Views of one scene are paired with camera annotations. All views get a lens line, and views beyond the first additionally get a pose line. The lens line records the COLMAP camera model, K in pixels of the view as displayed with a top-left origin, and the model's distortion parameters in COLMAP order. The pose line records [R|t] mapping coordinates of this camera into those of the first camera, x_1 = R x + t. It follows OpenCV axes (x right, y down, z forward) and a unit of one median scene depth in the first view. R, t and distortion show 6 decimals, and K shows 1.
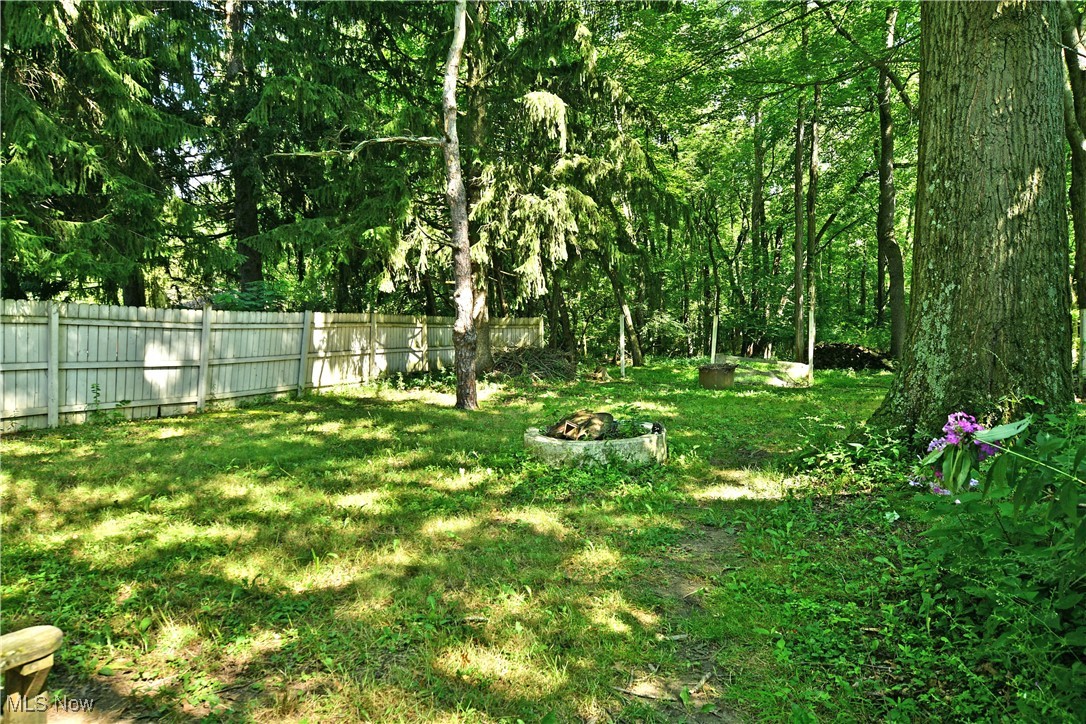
lens RADIAL K [[625.9, 0, 540.8], [0, 625.9, 362.6], [0, 0, 1]] dist [-0.014944, -0.002169]
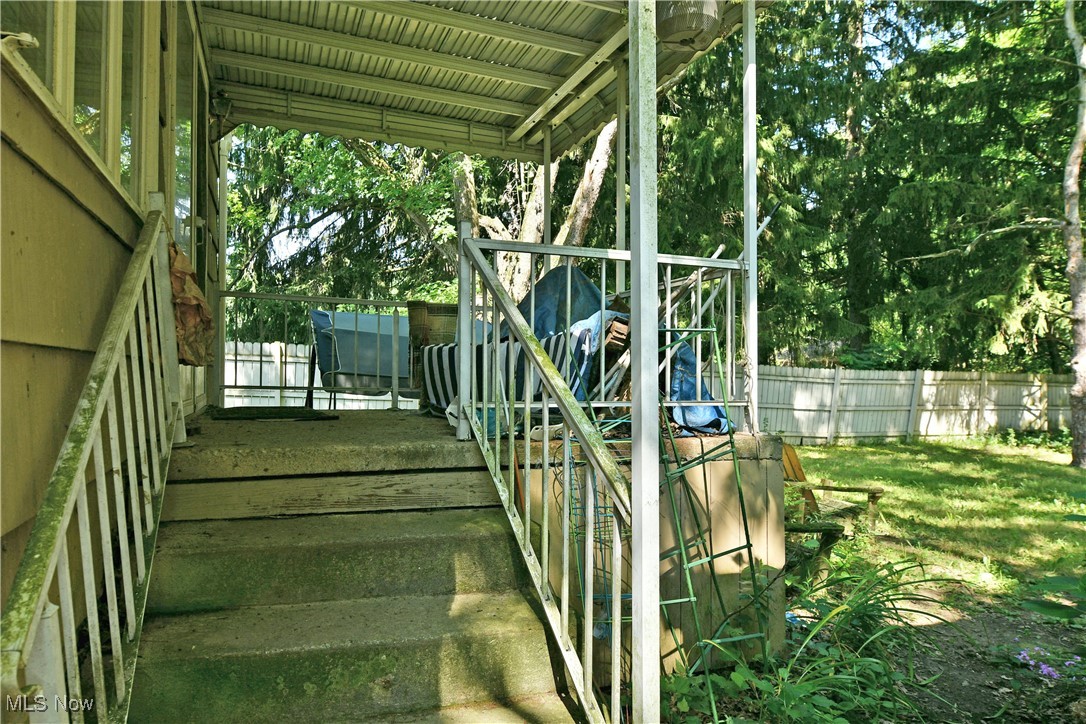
lens RADIAL K [[625.9, 0, 537.3], [0, 625.9, 365.7], [0, 0, 1]] dist [-0.014944, -0.002169]
pose [[0.635795, 0.013411, -0.771742, 0.076768], [-0.064378, 0.997287, -0.035707, -0.001675], [0.769169, 0.072386, 0.634933, -0.305488]]
